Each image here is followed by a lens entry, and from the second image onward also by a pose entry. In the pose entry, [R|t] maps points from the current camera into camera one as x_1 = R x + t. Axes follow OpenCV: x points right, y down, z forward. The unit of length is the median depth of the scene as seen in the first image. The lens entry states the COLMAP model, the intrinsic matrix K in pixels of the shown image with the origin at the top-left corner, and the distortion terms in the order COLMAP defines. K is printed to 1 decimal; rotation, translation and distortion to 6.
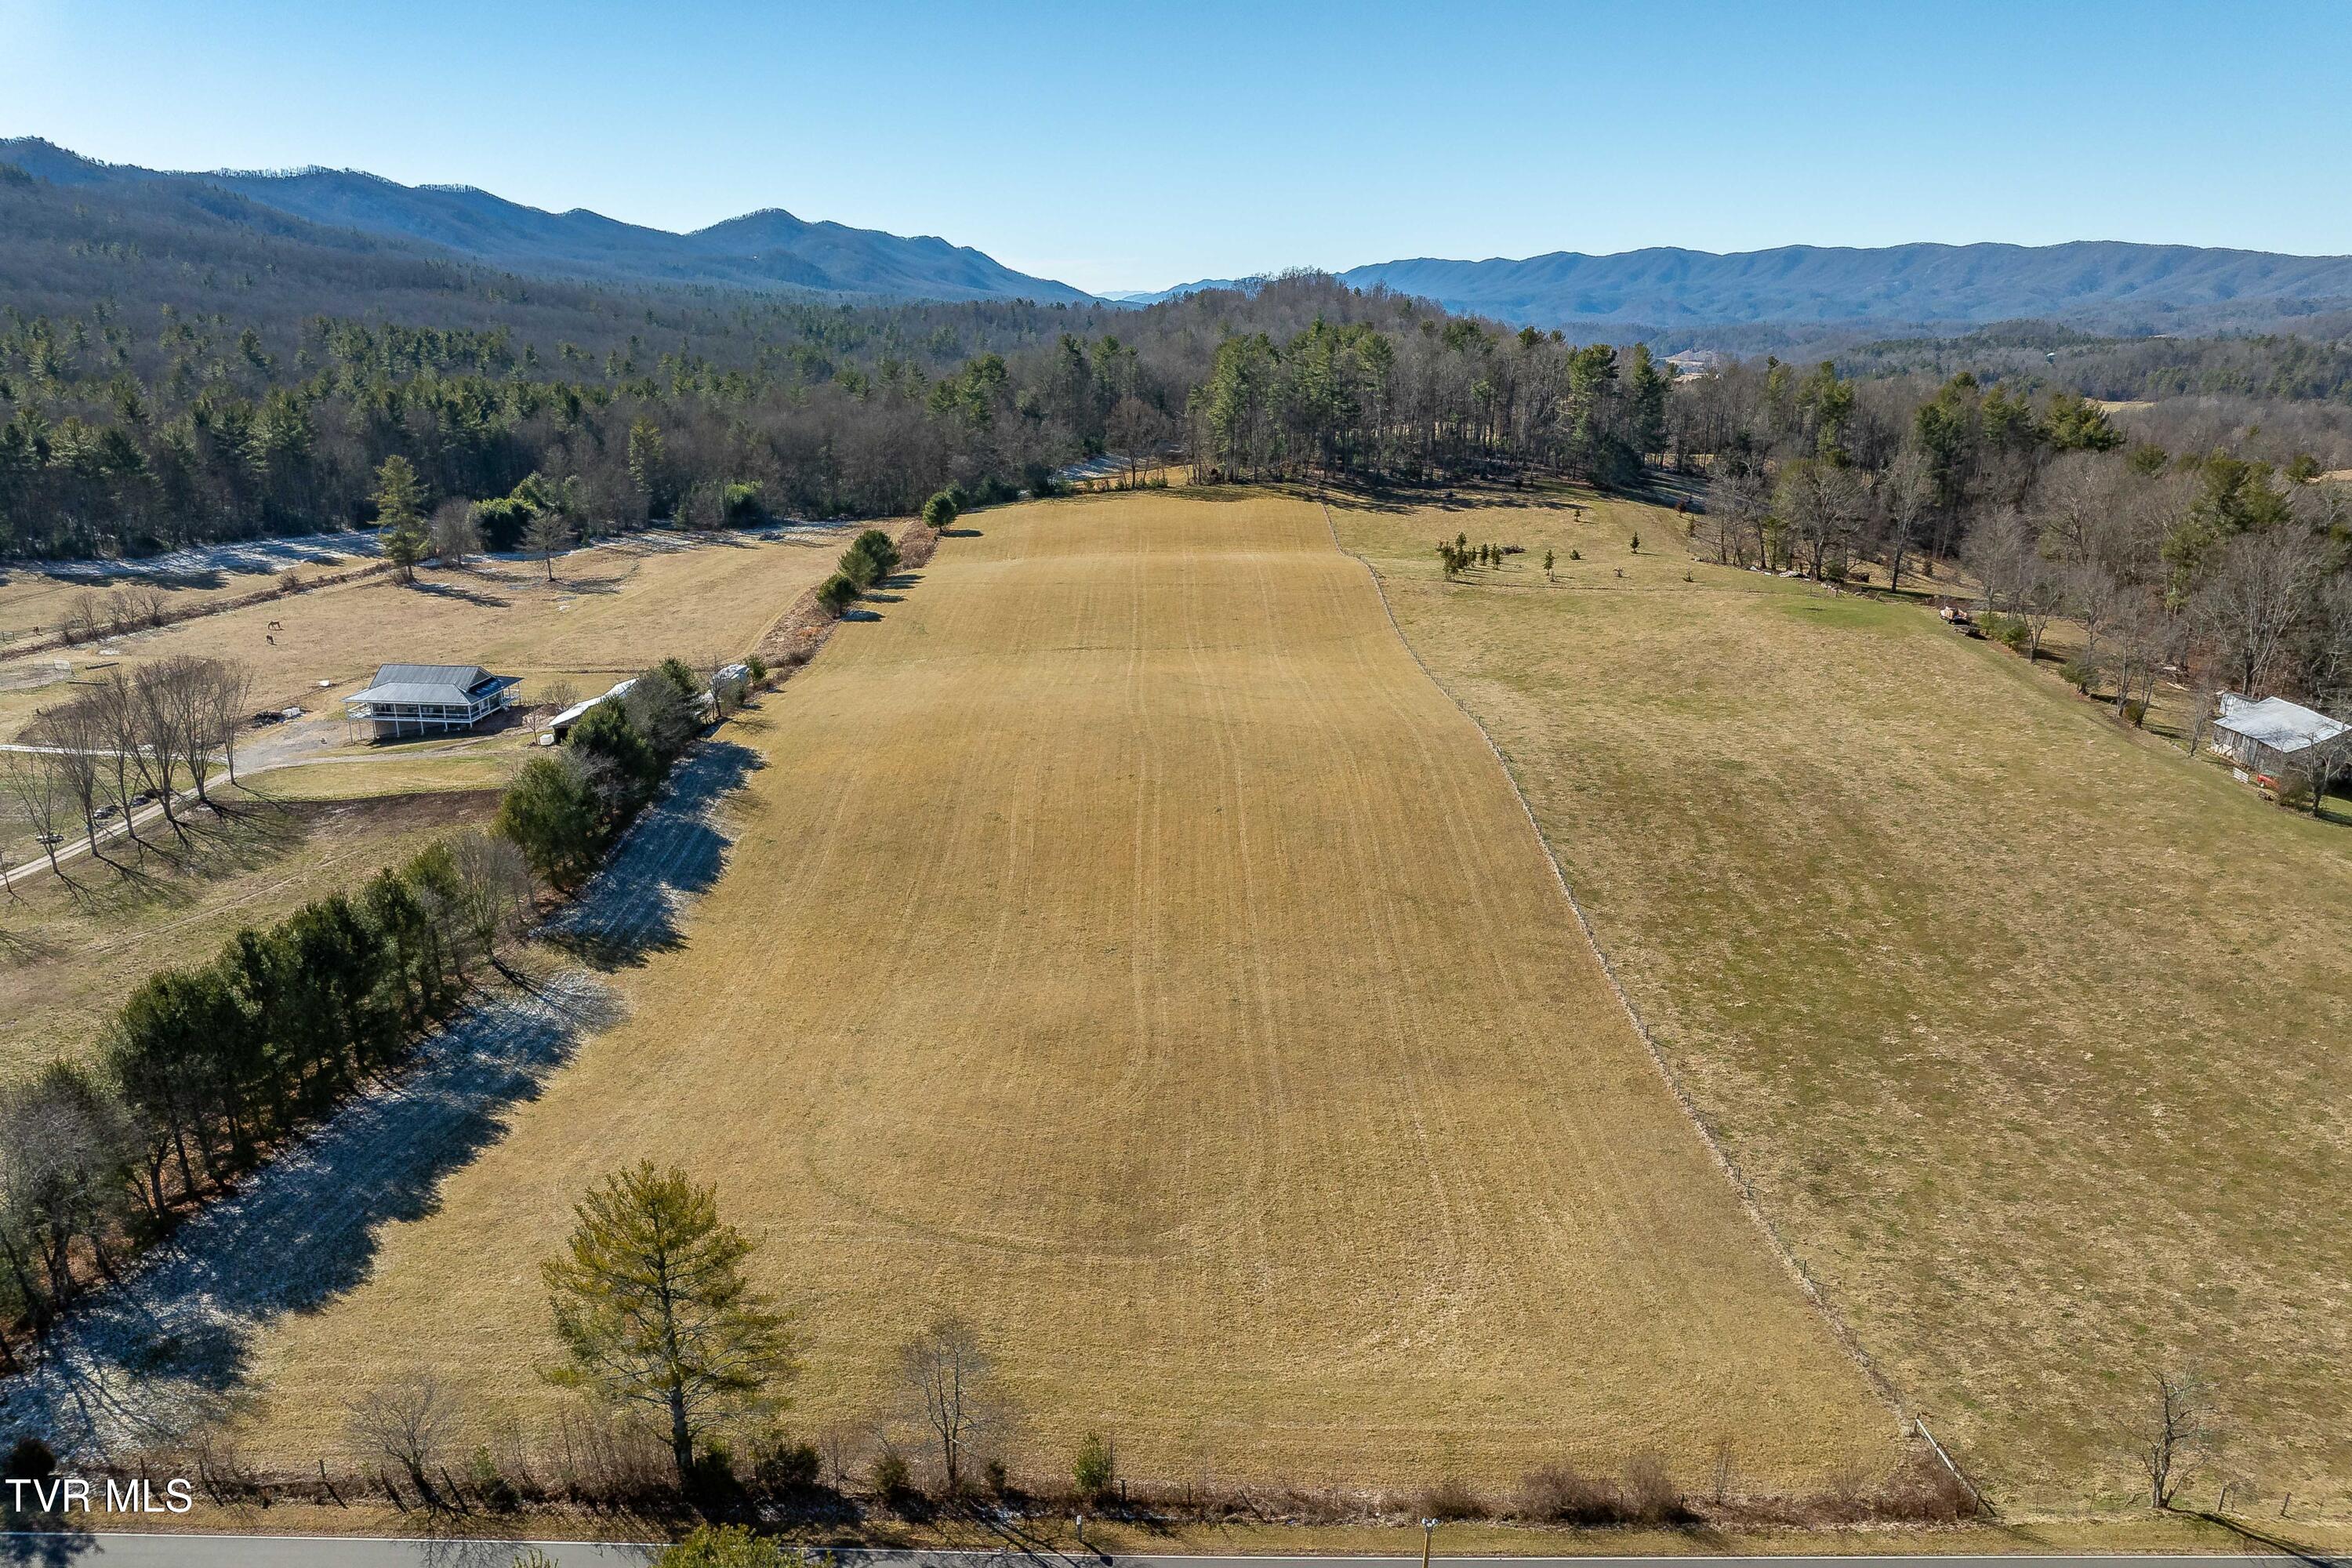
lens RADIAL K [[1679.5, 0, 1192.0], [0, 1679.5, 826.6], [0, 0, 1]] dist [-0.040160, 0.004307]
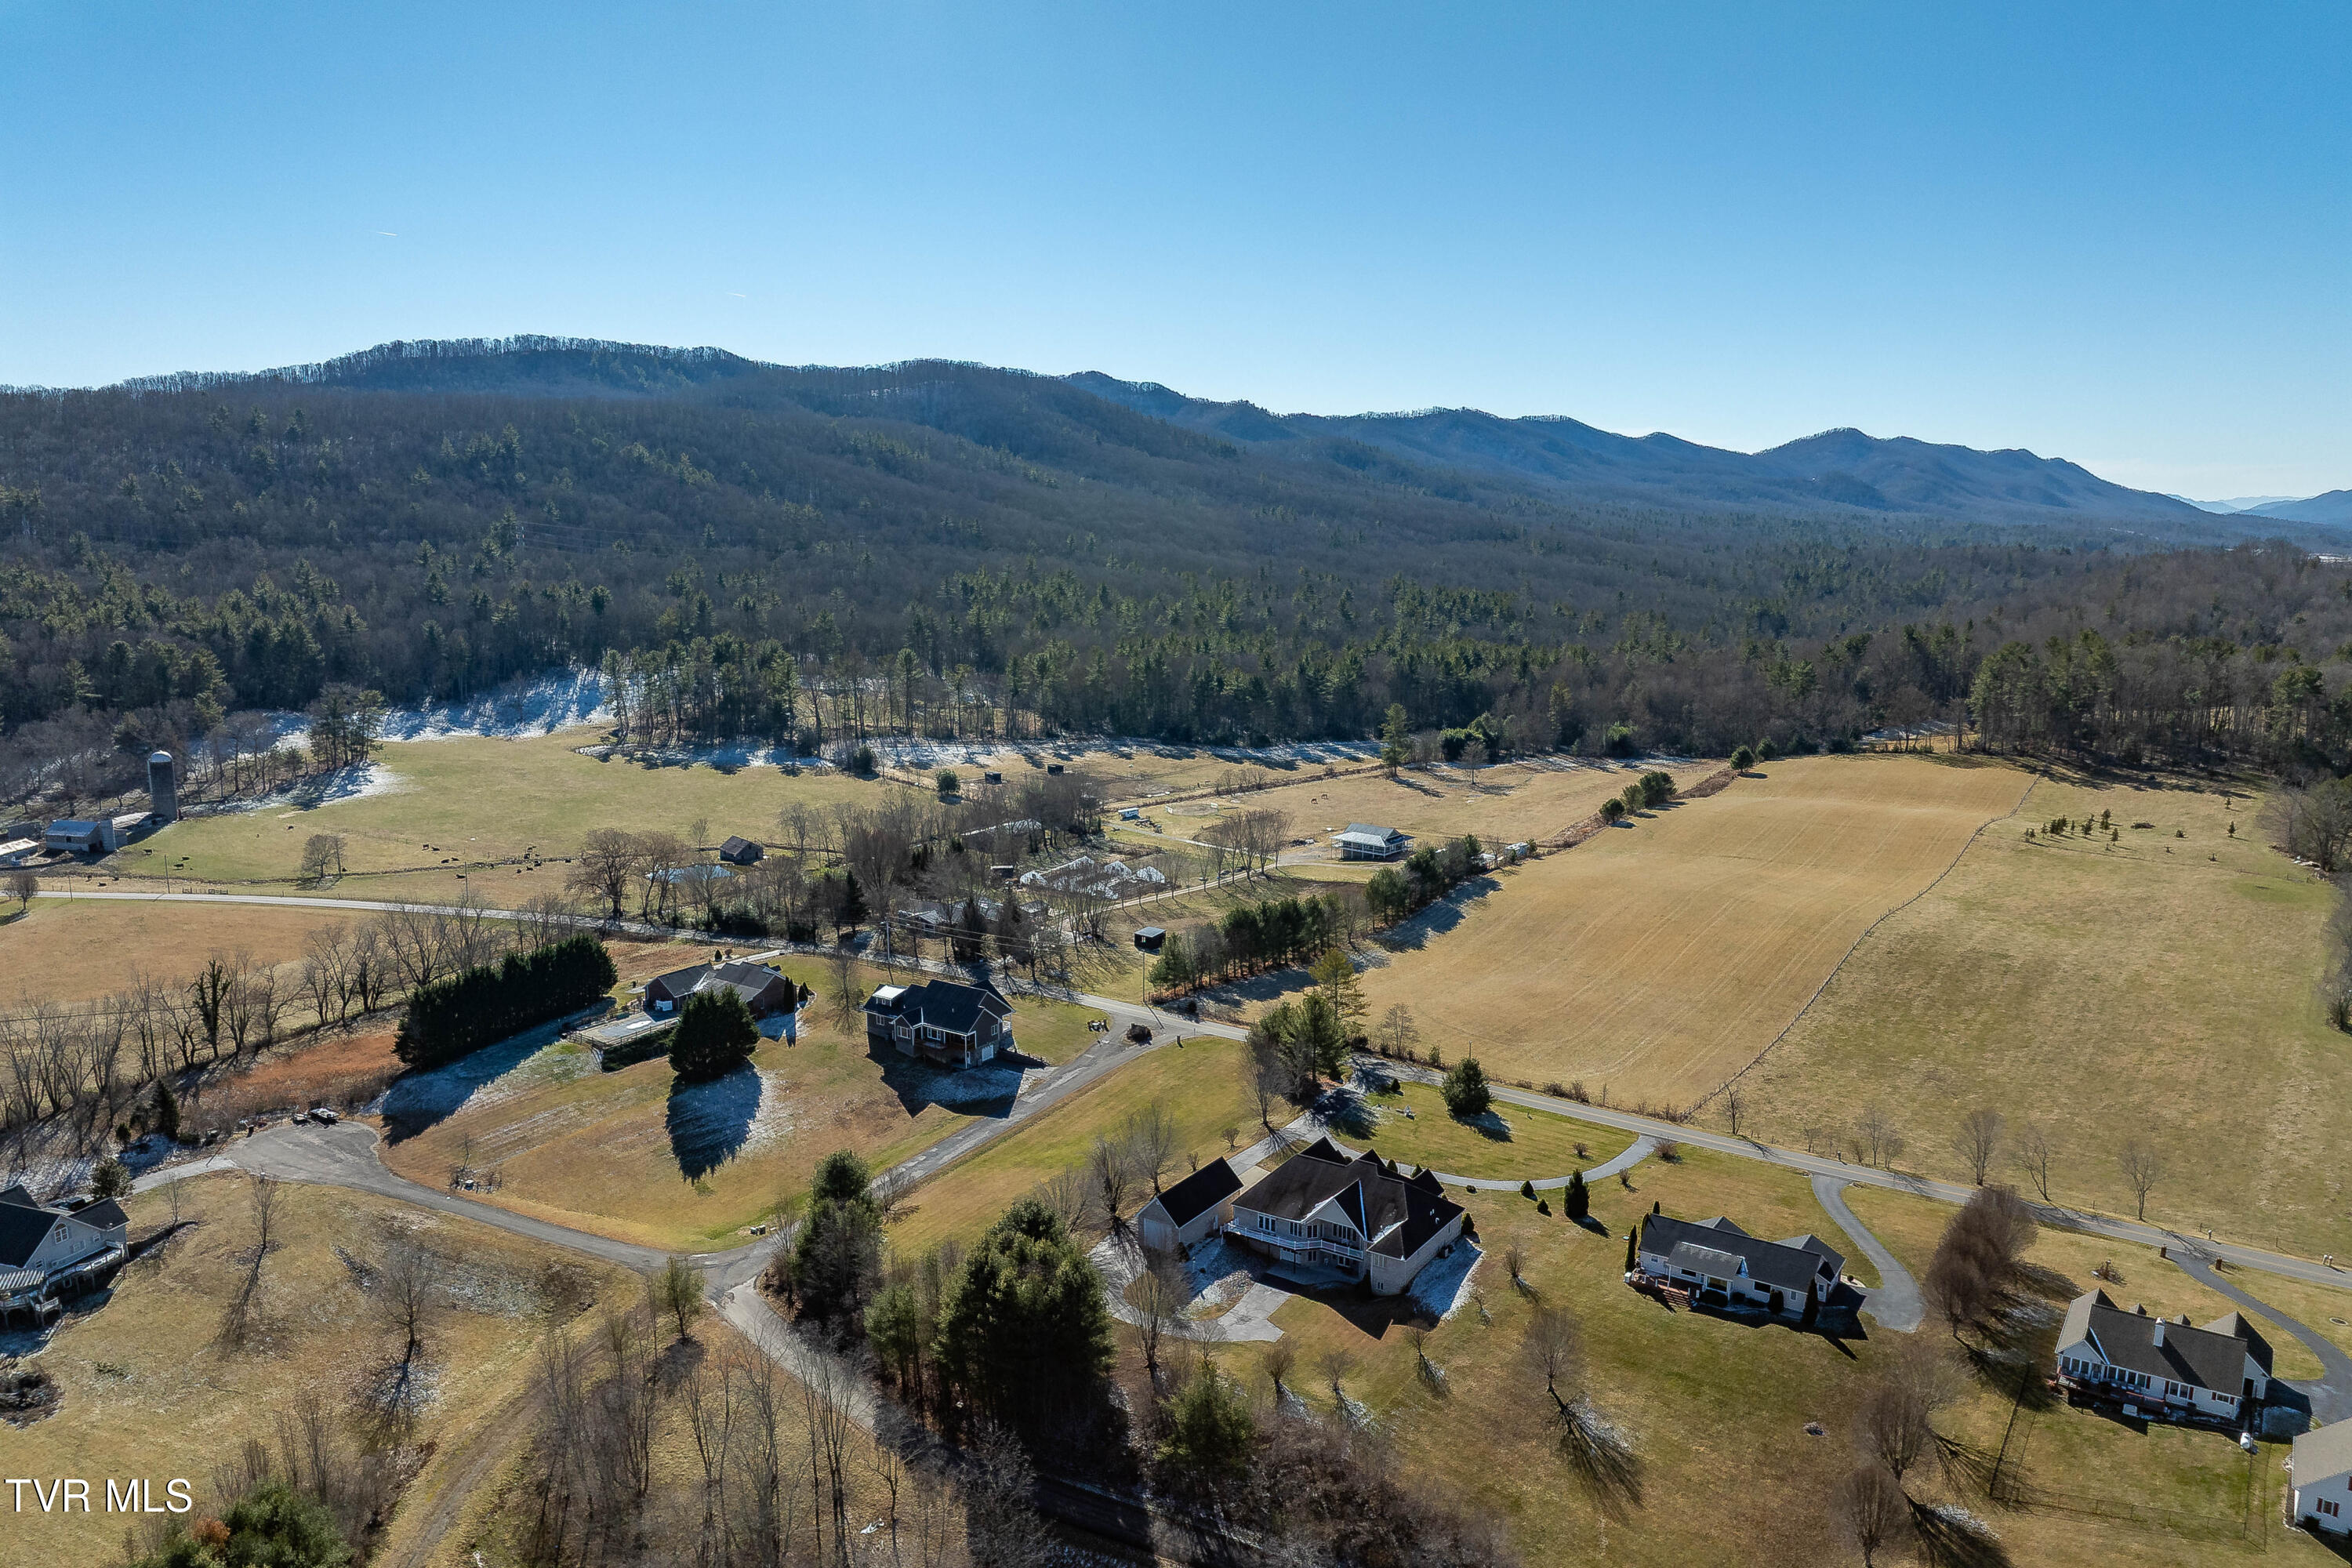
lens RADIAL K [[1679.5, 0, 1184.5], [0, 1679.5, 775.8], [0, 0, 1]] dist [-0.040160, 0.004307]
pose [[0.818479, 0.085053, -0.568206, 0.264193], [-0.166242, 0.981736, -0.092512, 0.036678], [0.549960, 0.170179, 0.817669, -0.416695]]
